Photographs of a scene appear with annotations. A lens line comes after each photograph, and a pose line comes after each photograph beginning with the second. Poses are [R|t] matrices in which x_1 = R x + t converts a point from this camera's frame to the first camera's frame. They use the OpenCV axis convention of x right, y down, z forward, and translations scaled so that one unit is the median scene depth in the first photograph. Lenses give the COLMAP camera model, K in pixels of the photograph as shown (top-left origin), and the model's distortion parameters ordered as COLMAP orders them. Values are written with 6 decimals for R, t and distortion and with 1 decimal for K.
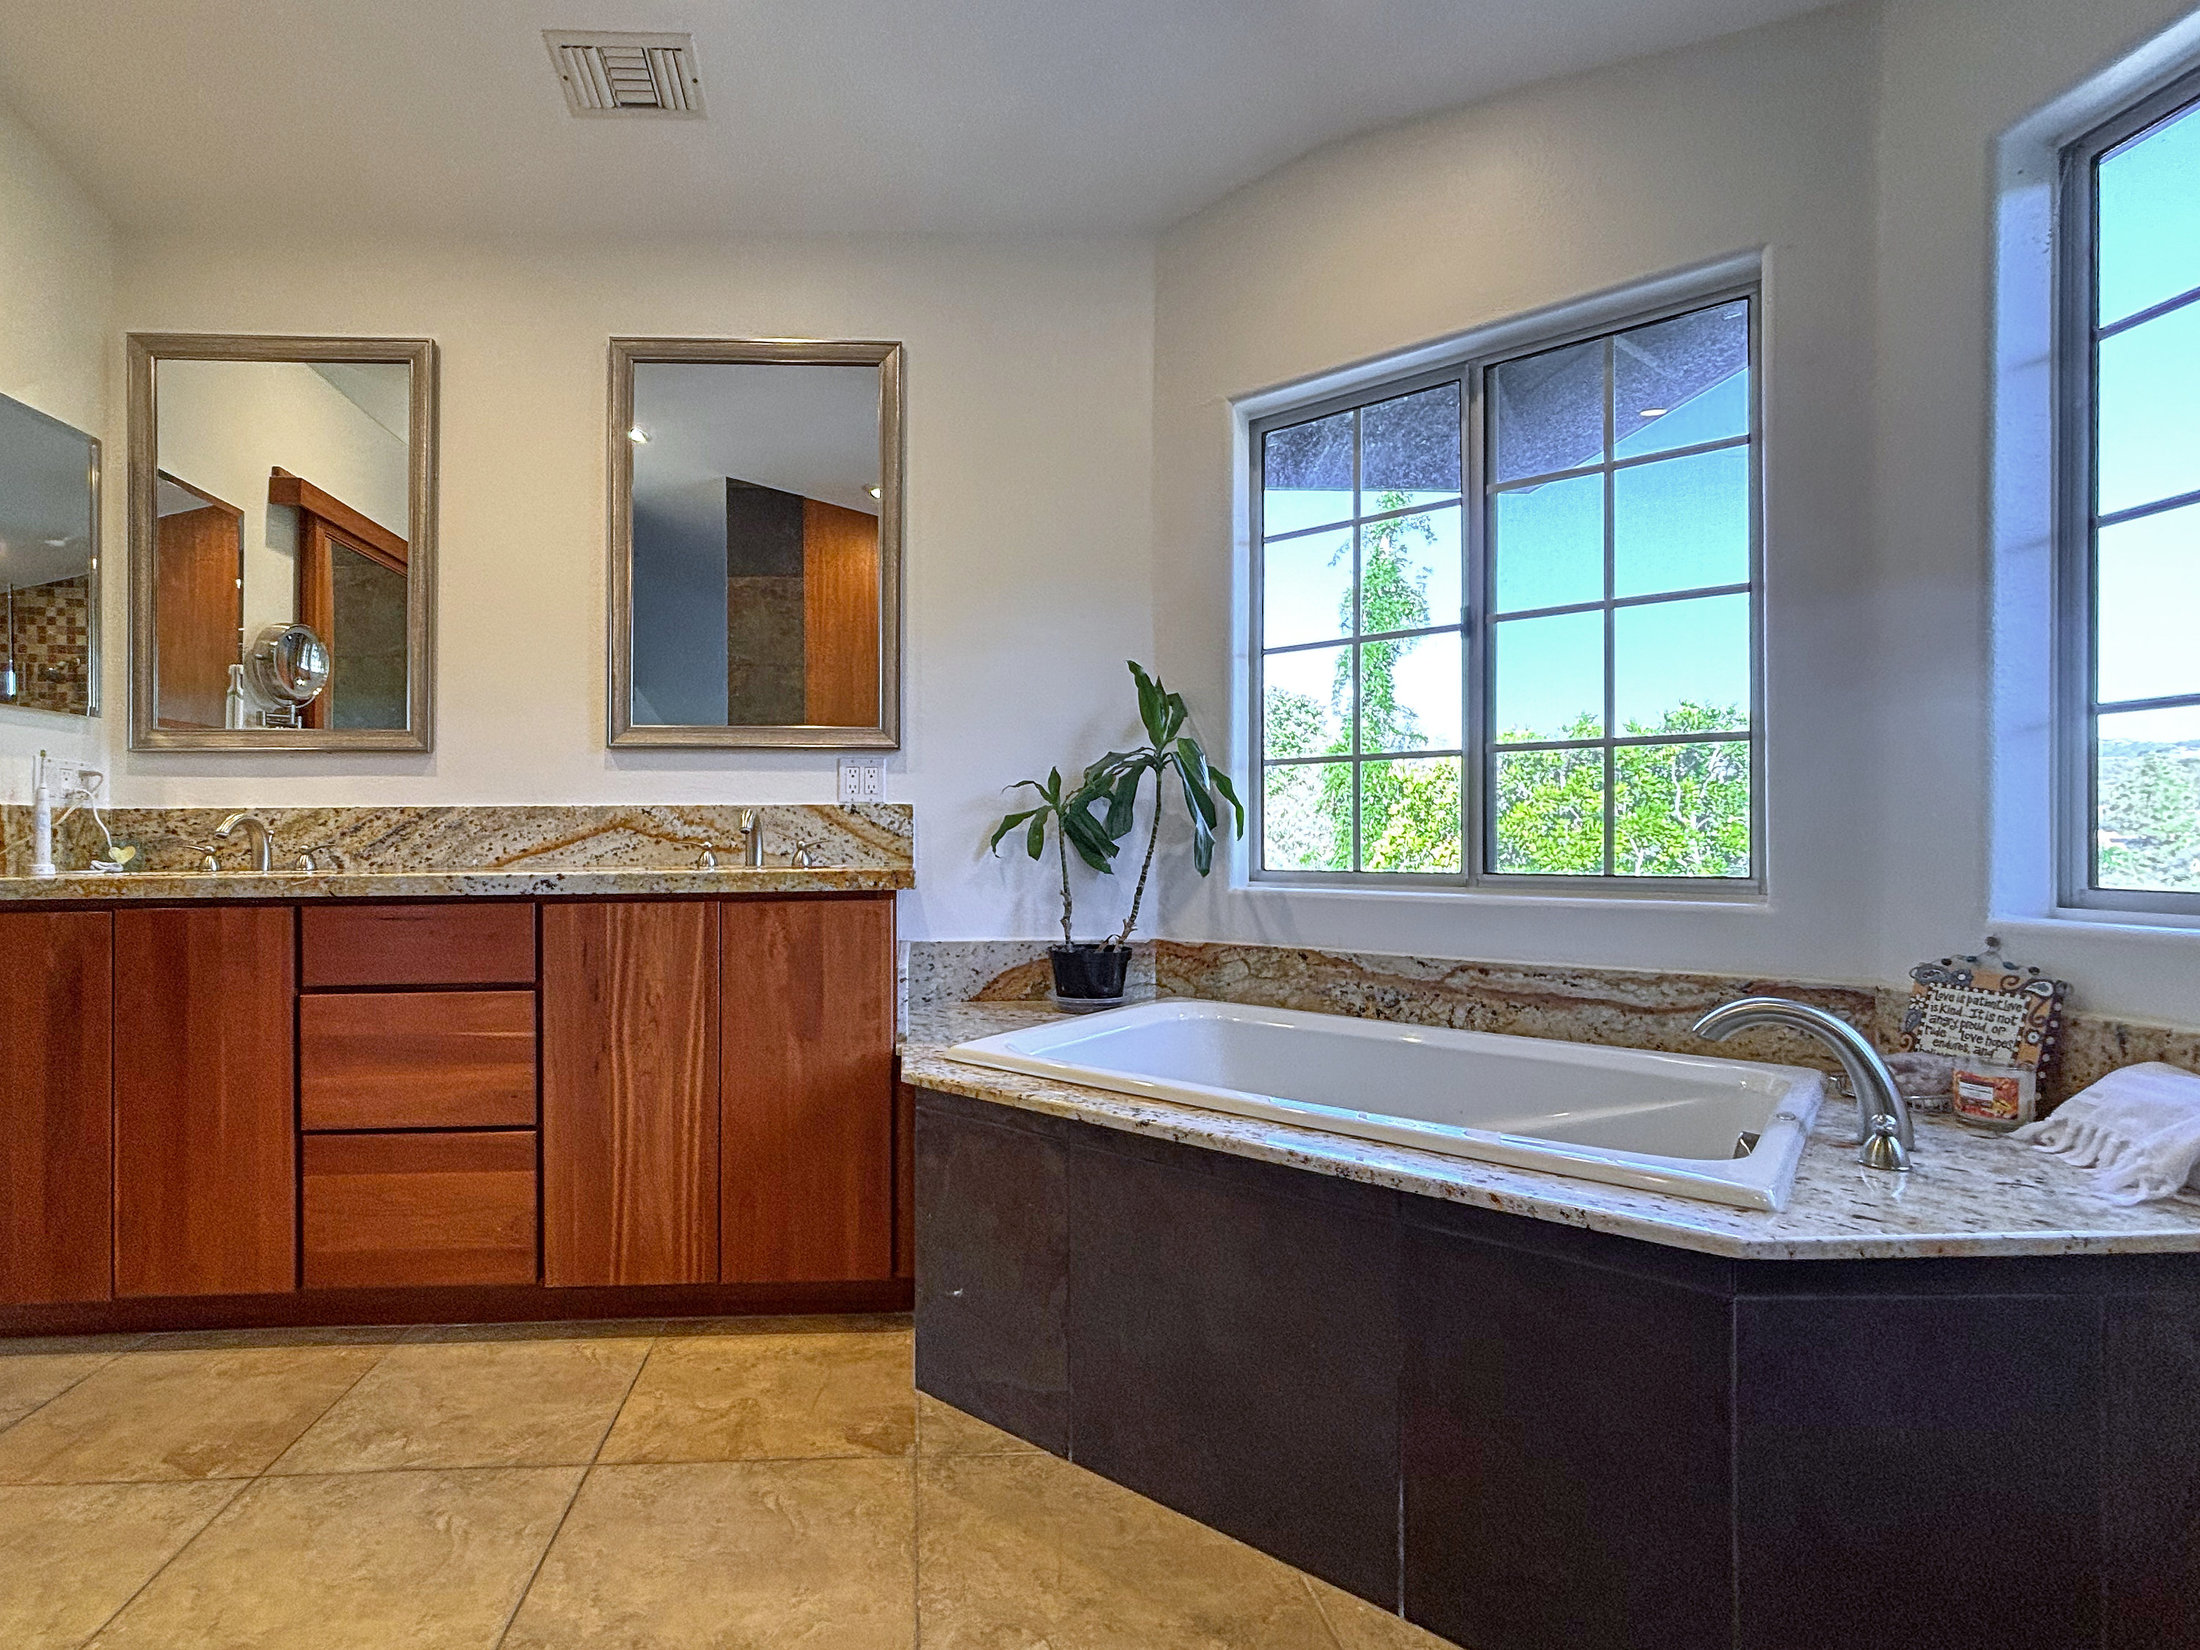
lens RADIAL K [[1034.9, 0, 1100.2], [0, 1034.9, 879.4], [0, 0, 1]] dist [0.001882, 0.000822]
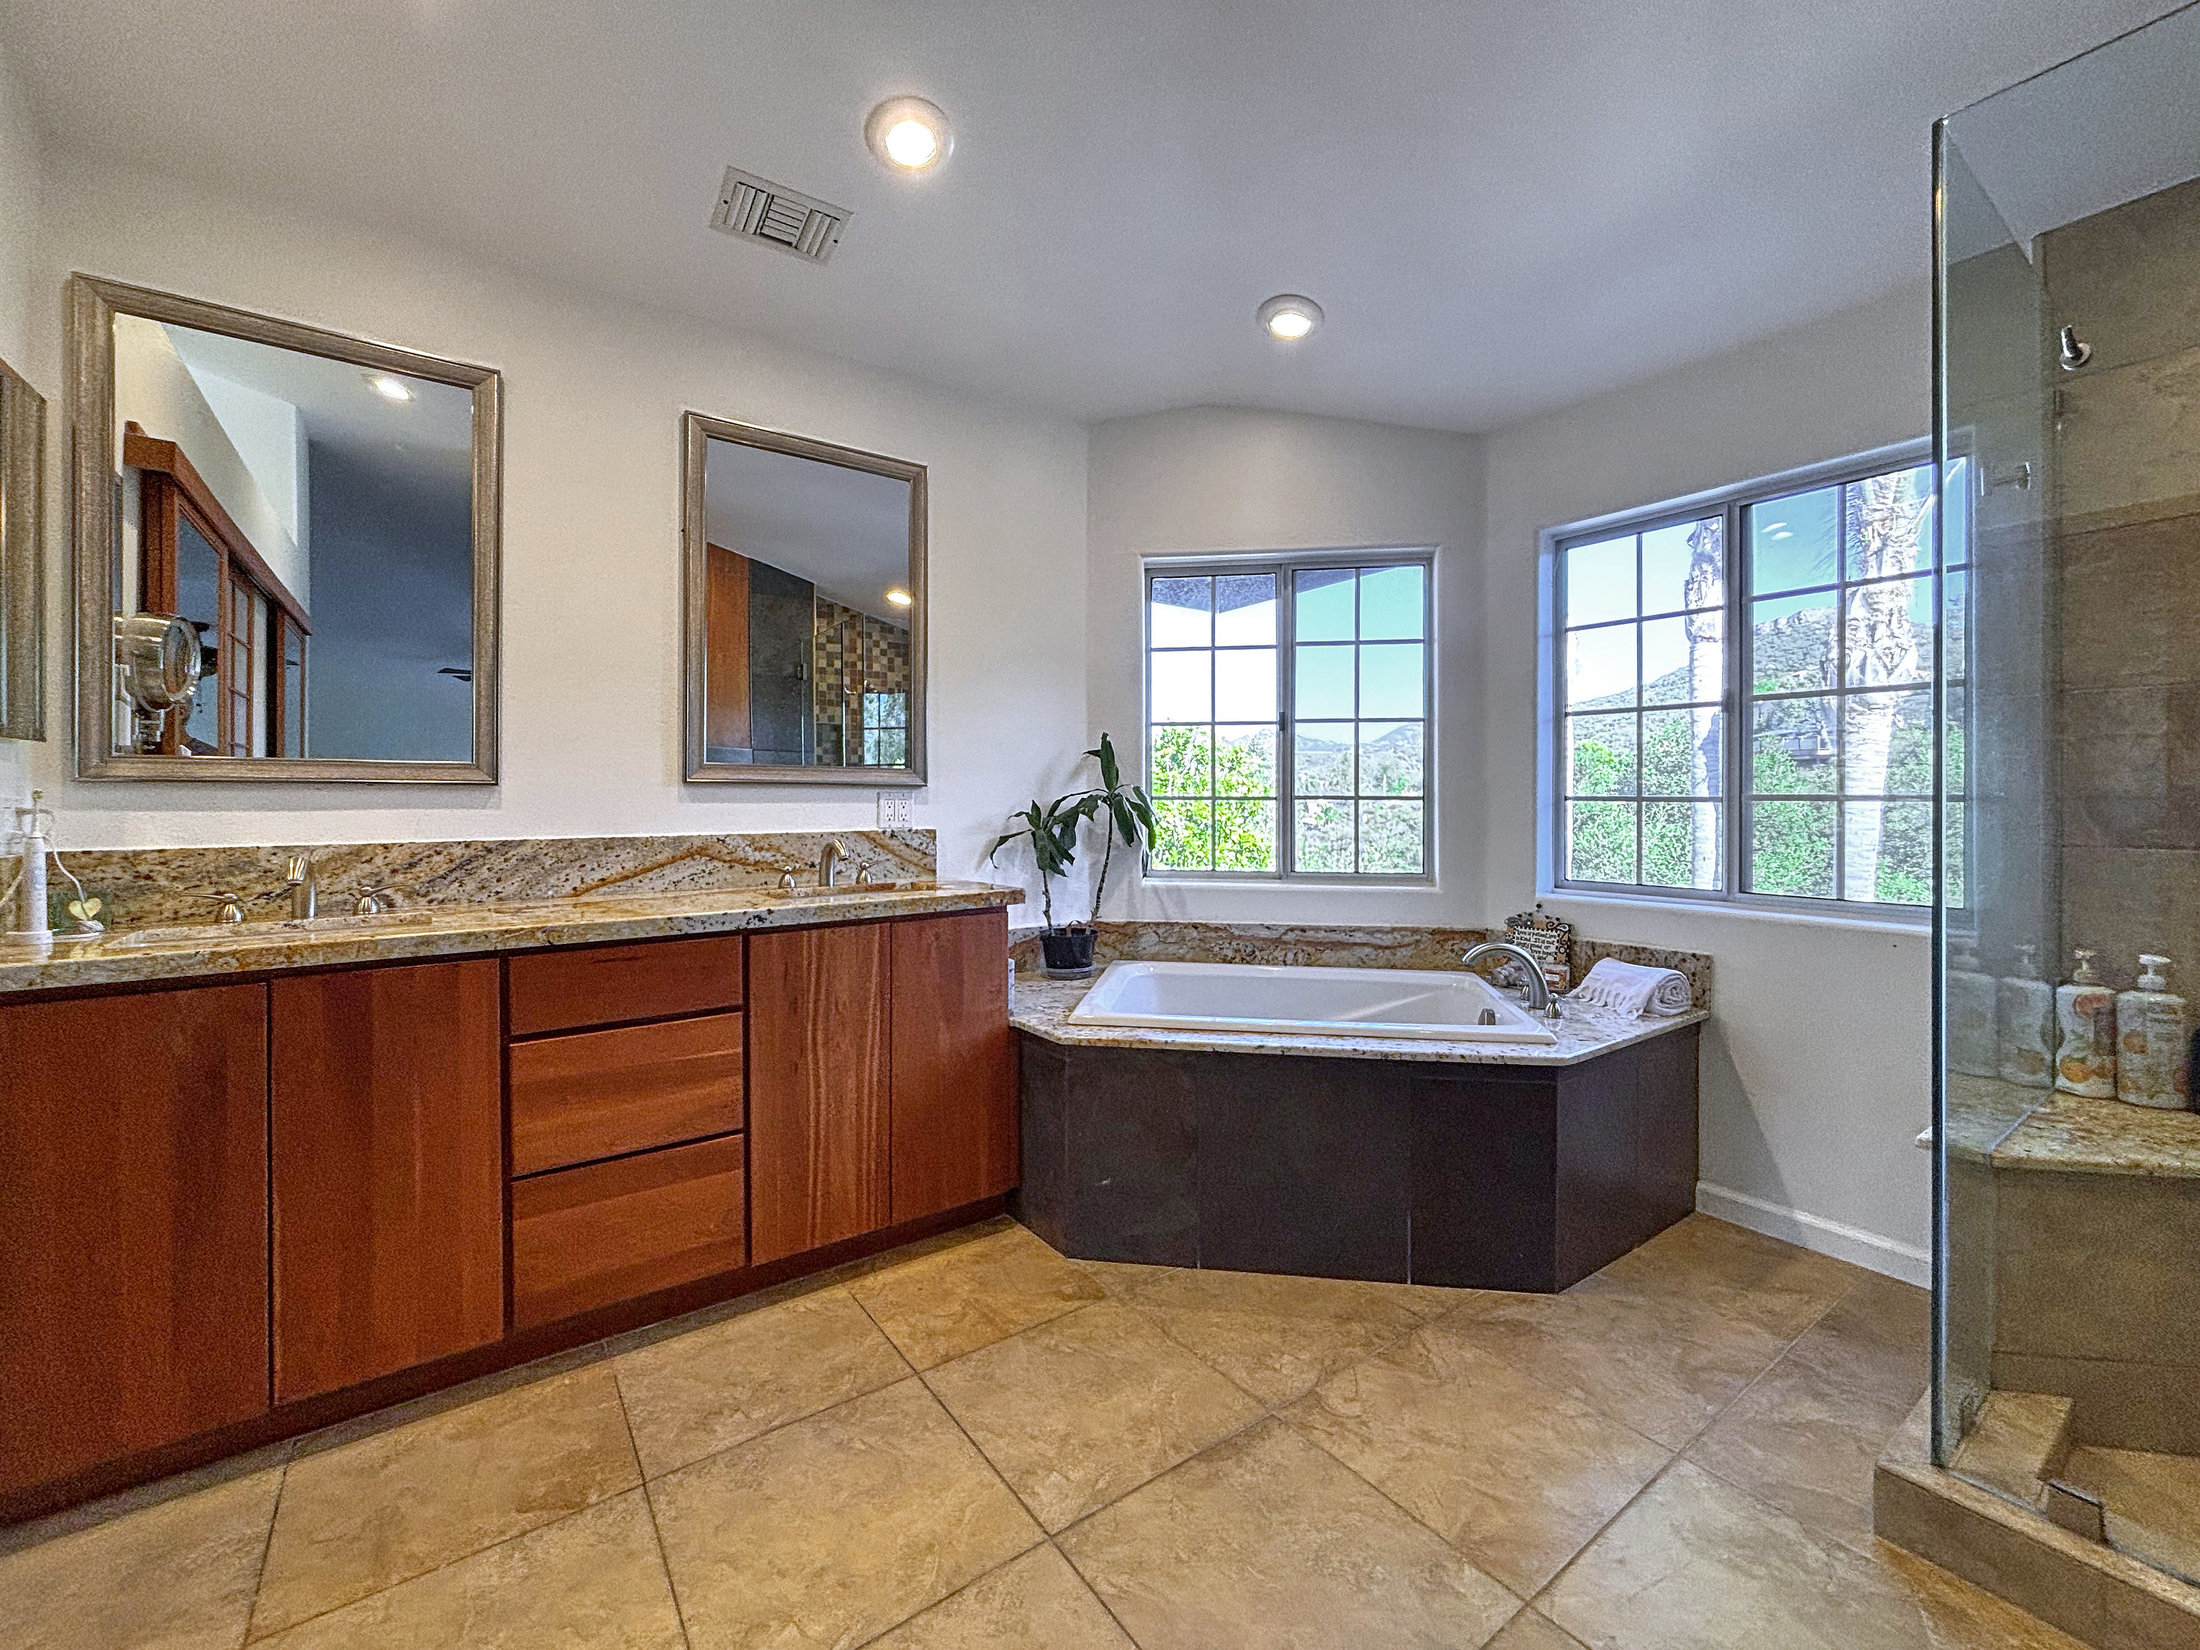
lens RADIAL K [[896.6, 0, 1100.0], [0, 896.6, 825.0], [0, 0, 1]] dist [0.002923, 0.000052]
pose [[0.837026, -0.010097, 0.547070, -0.671925], [0.005590, 0.999935, 0.009903, -0.095341], [-0.547134, -0.005231, 0.837028, -0.043676]]
